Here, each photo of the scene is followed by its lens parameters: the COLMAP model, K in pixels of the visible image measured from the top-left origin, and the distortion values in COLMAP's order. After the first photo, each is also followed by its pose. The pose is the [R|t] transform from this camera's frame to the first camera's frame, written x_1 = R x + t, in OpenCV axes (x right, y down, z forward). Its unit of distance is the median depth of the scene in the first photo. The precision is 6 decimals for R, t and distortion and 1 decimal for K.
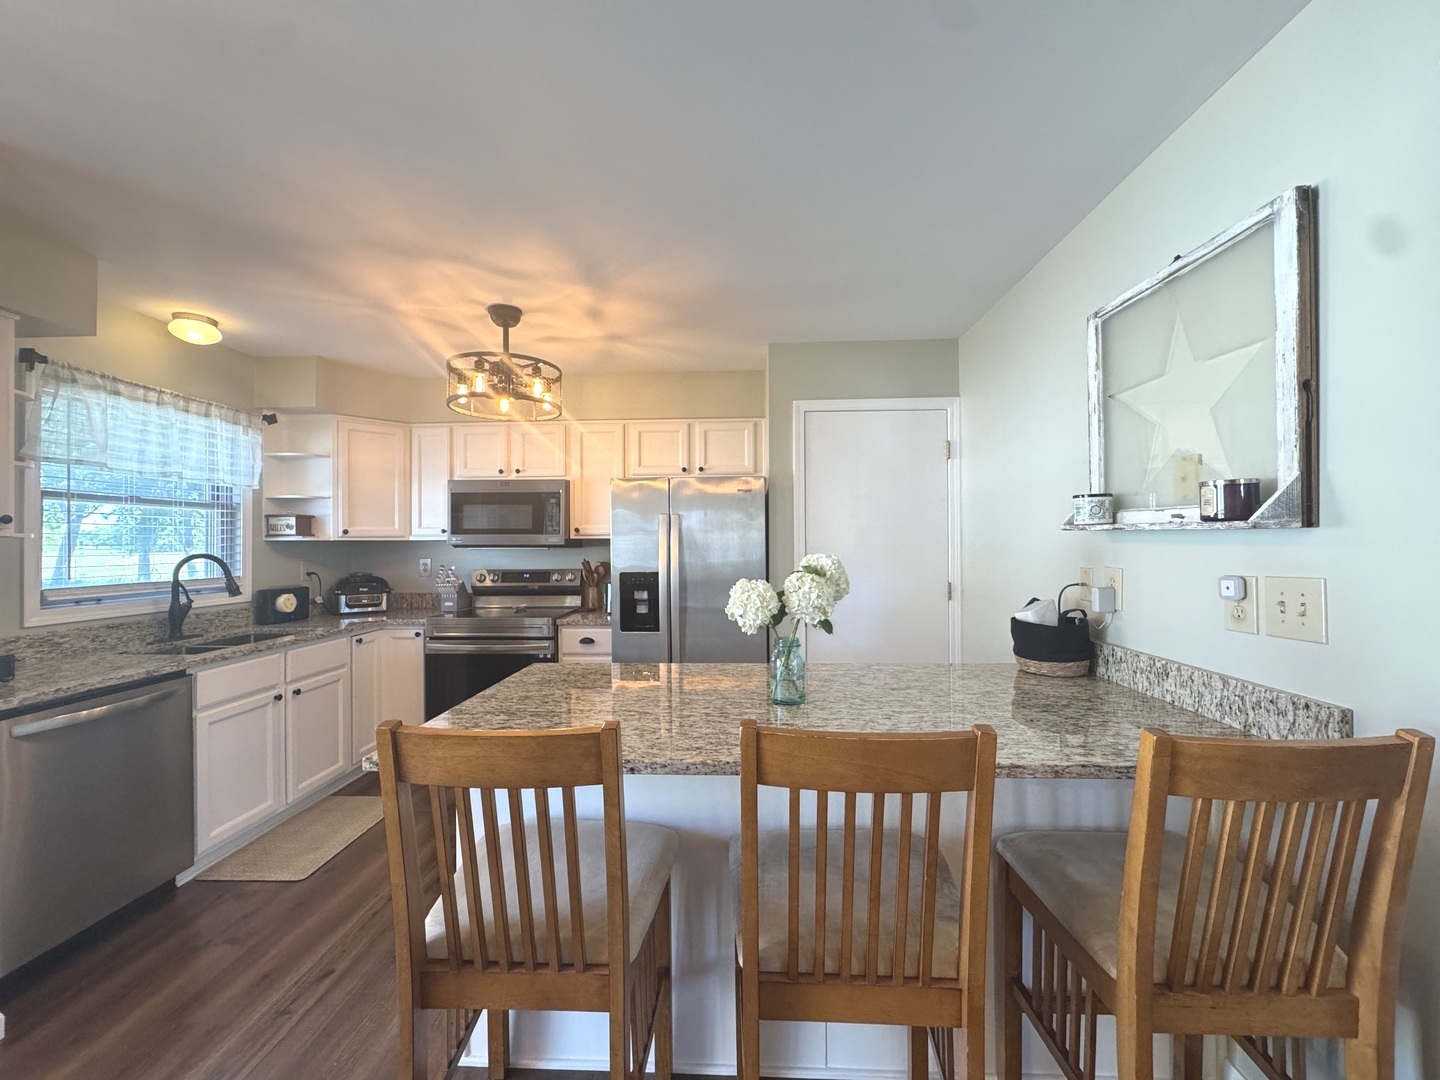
lens RADIAL K [[575.8, 0, 720.0], [0, 575.8, 540.0], [0, 0, 1]] dist [-0.003229, -0.000569]
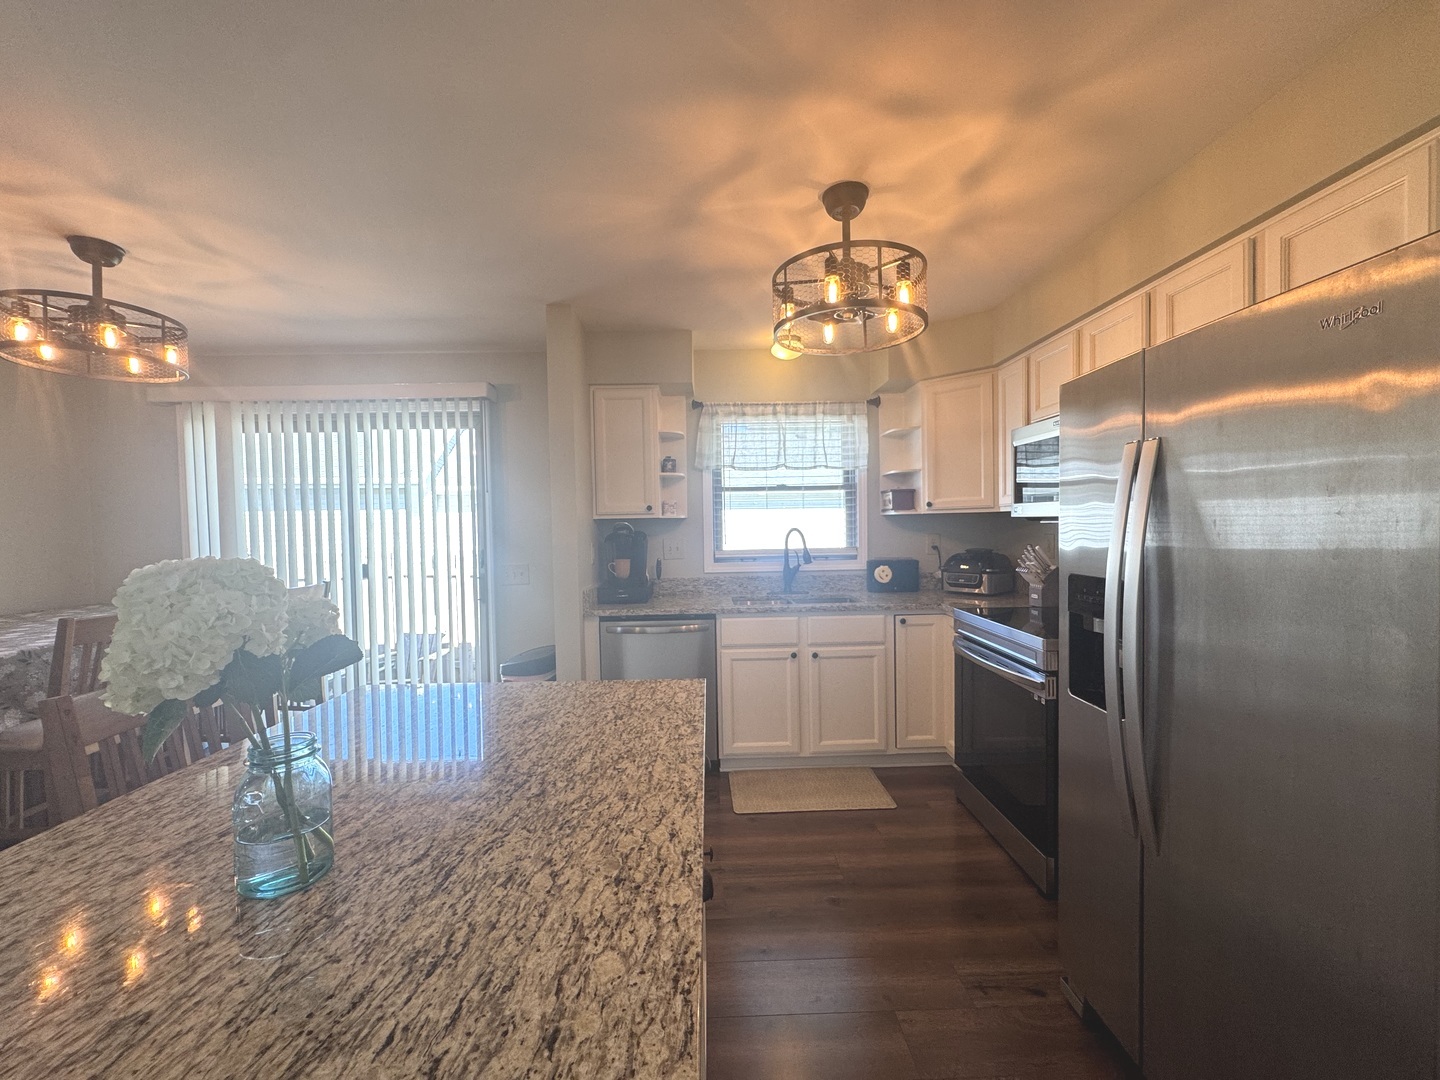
lens RADIAL K [[575.8, 0, 720.0], [0, 575.8, 540.0], [0, 0, 1]] dist [-0.003229, -0.000569]
pose [[0.066063, 0.031956, -0.997304, 0.288308], [0.024343, 0.999138, 0.033627, 0.004029], [0.997518, -0.026499, 0.065228, 0.652051]]
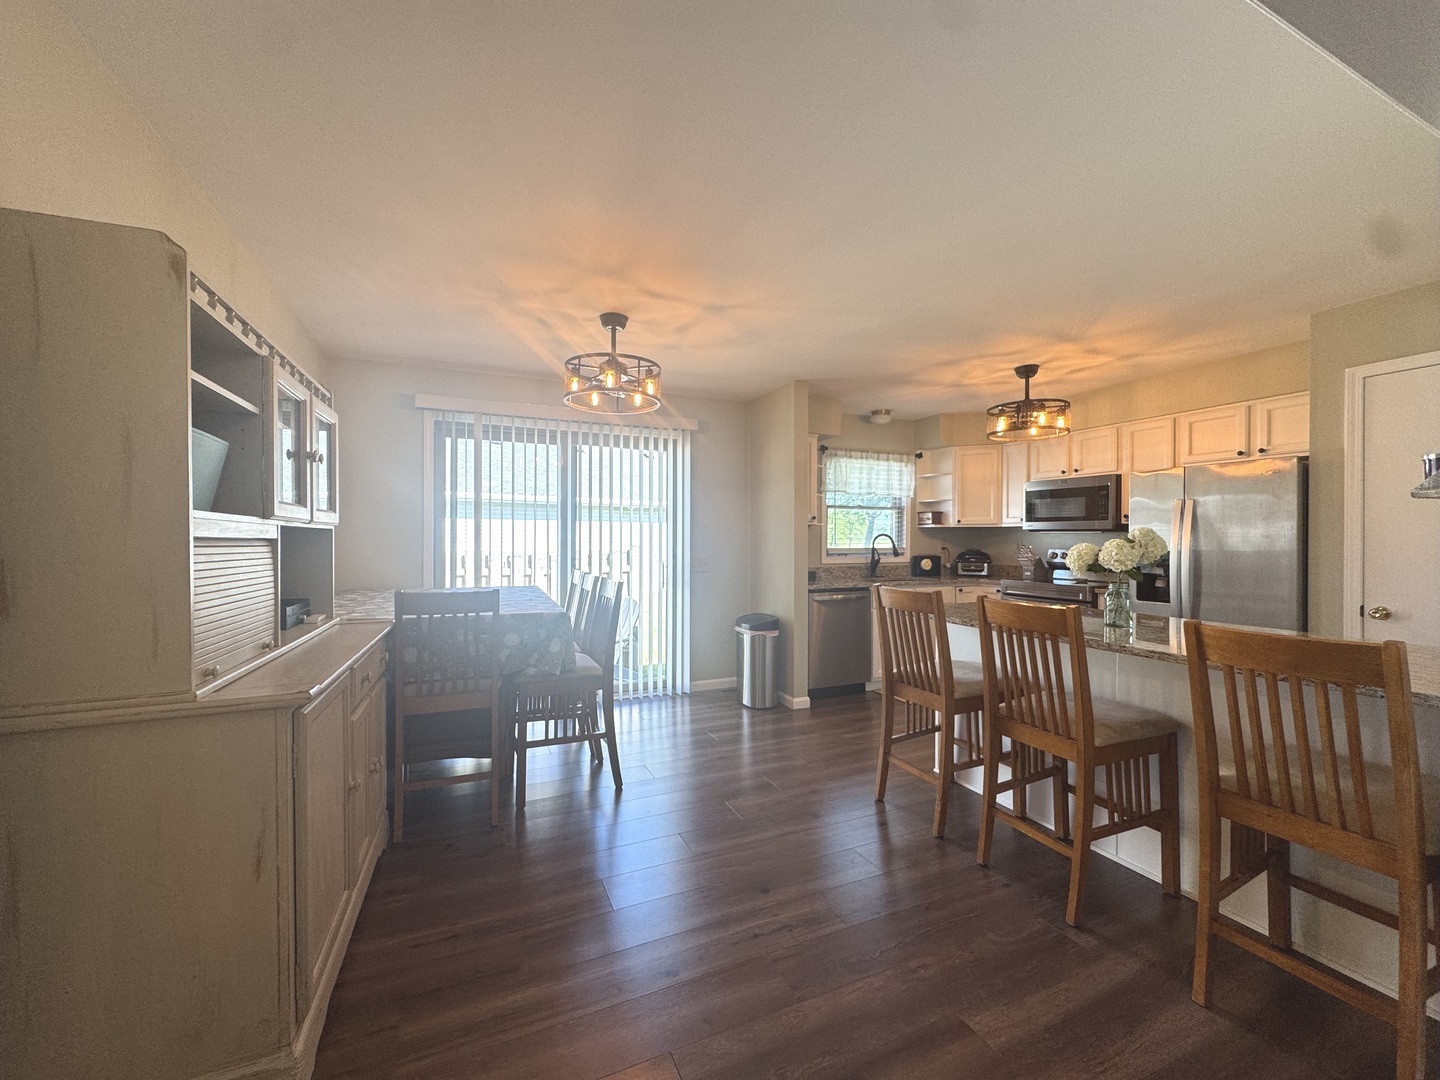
lens RADIAL K [[575.5, 0, 720.0], [0, 575.5, 540.0], [0, 0, 1]] dist [-0.002113, -0.000066]
pose [[0.445724, 0.010506, -0.895109, 0.493661], [0.000159, 0.999930, 0.011815, 0.019113], [0.895170, -0.005409, 0.445691, -0.295470]]
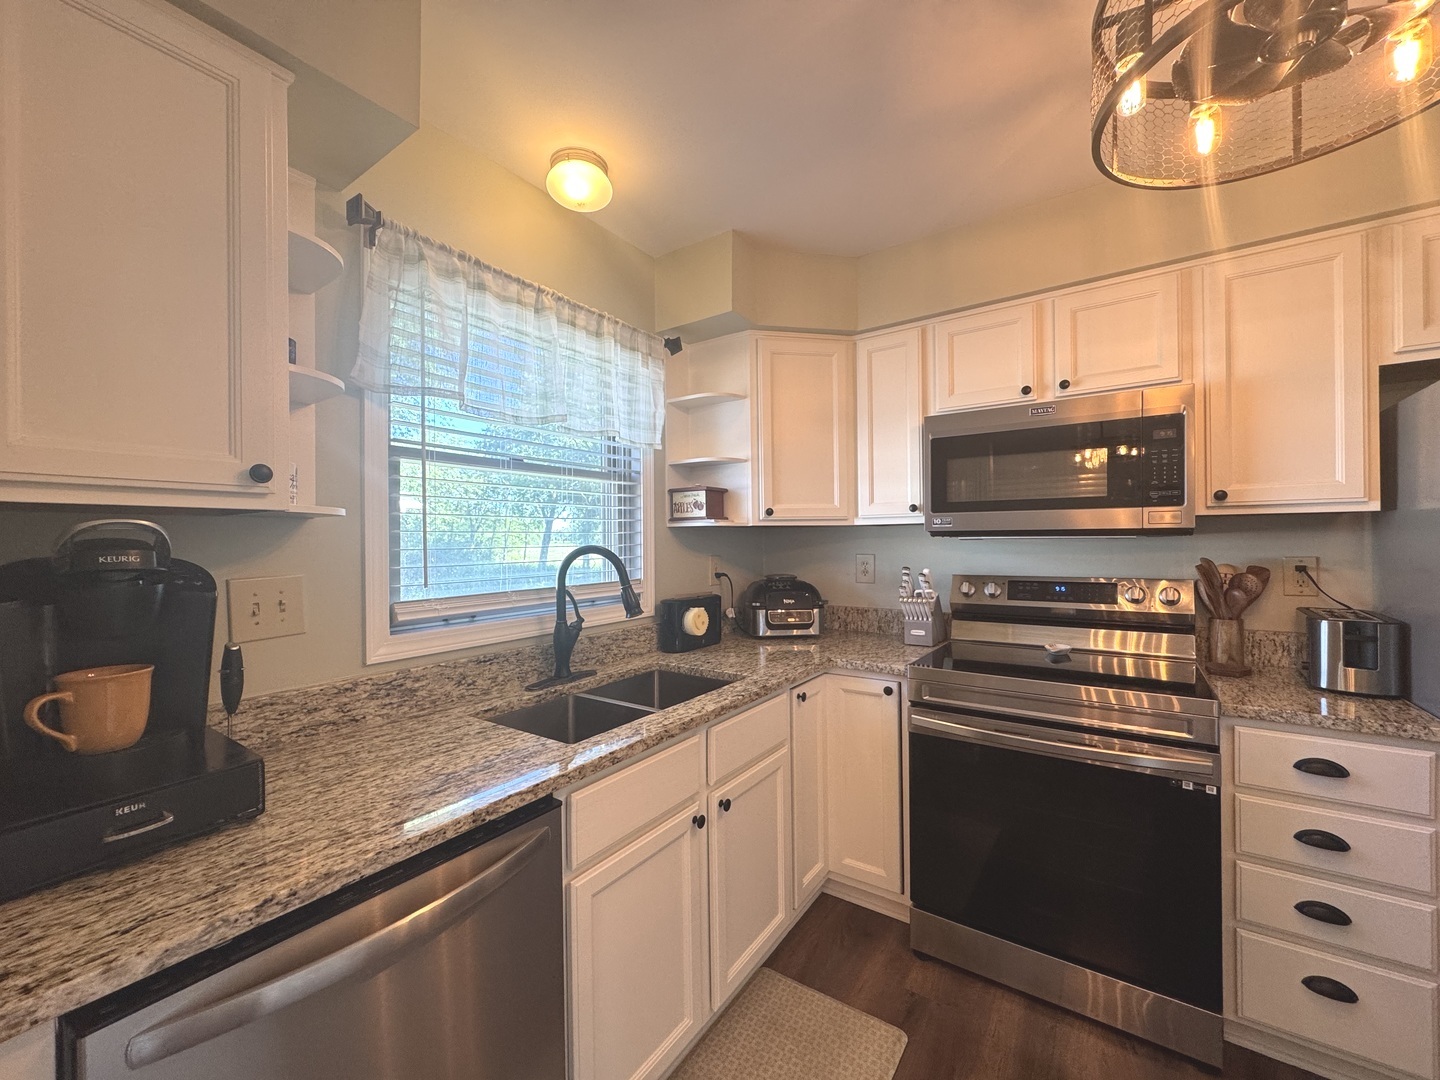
lens RADIAL K [[575.8, 0, 720.0], [0, 575.8, 540.0], [0, 0, 1]] dist [-0.003229, -0.000569]
pose [[0.845911, -0.003136, -0.533315, -0.391362], [0.009397, 0.999915, 0.009026, 0.011410], [0.533242, -0.012647, 0.845868, 0.472350]]
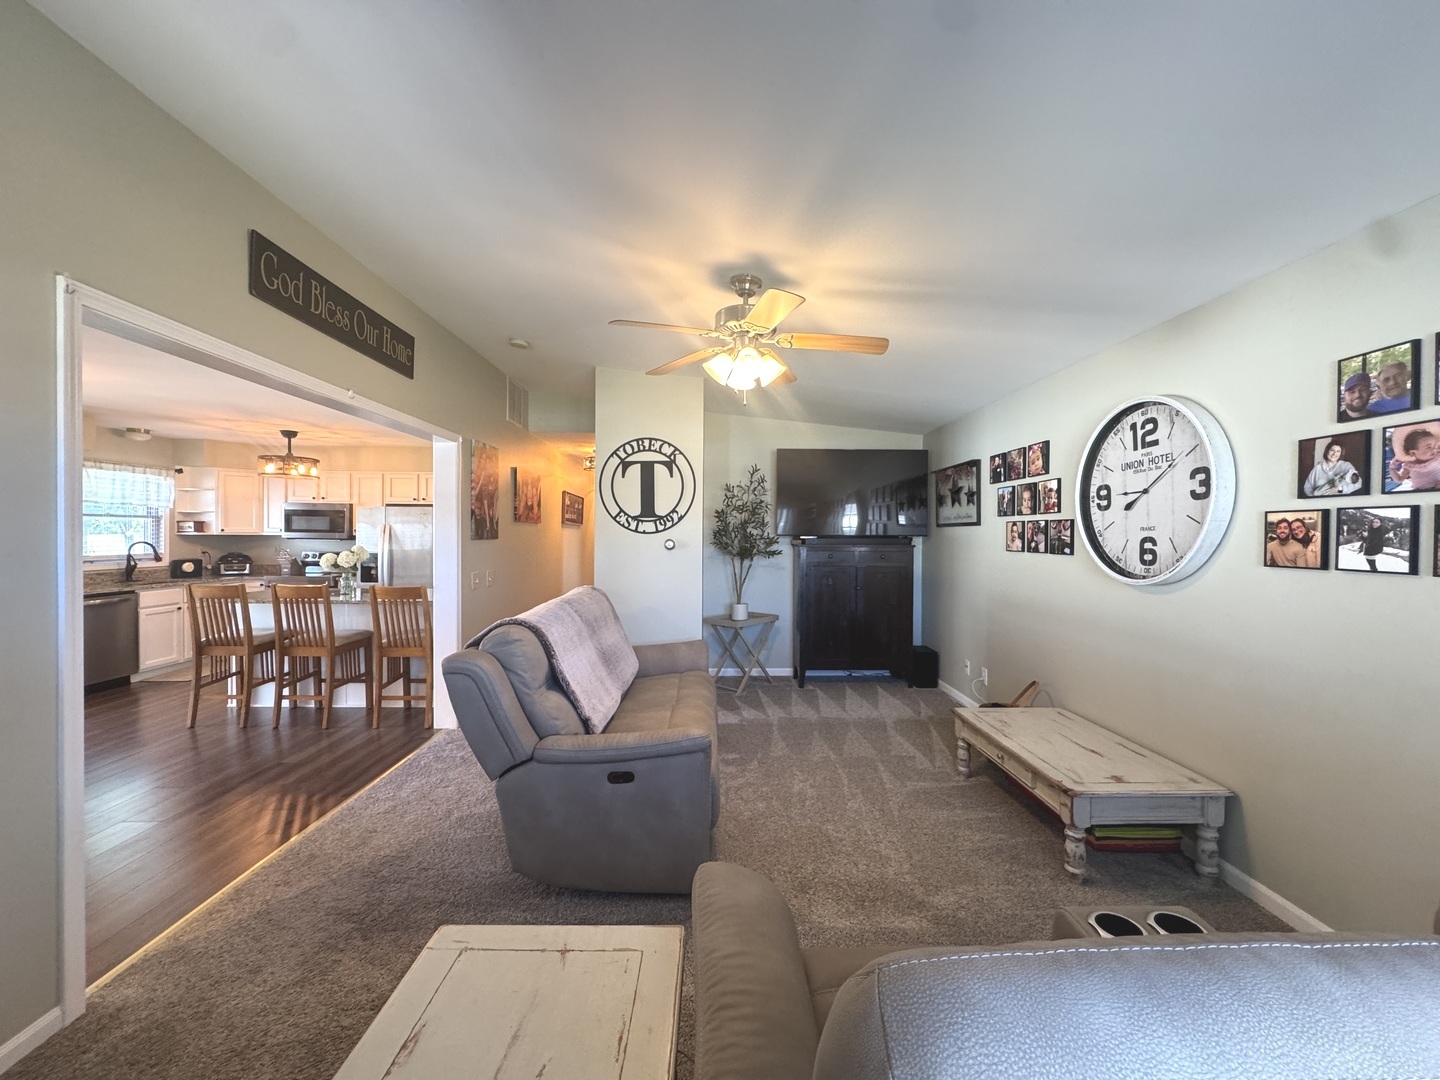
lens RADIAL K [[575.8, 0, 720.0], [0, 575.8, 540.0], [0, 0, 1]] dist [-0.003229, -0.000569]
pose [[0.998291, 0.014729, 0.056554, 0.938876], [-0.015665, 0.999747, 0.016135, -0.041213], [-0.056302, -0.016993, 0.998269, -1.045519]]
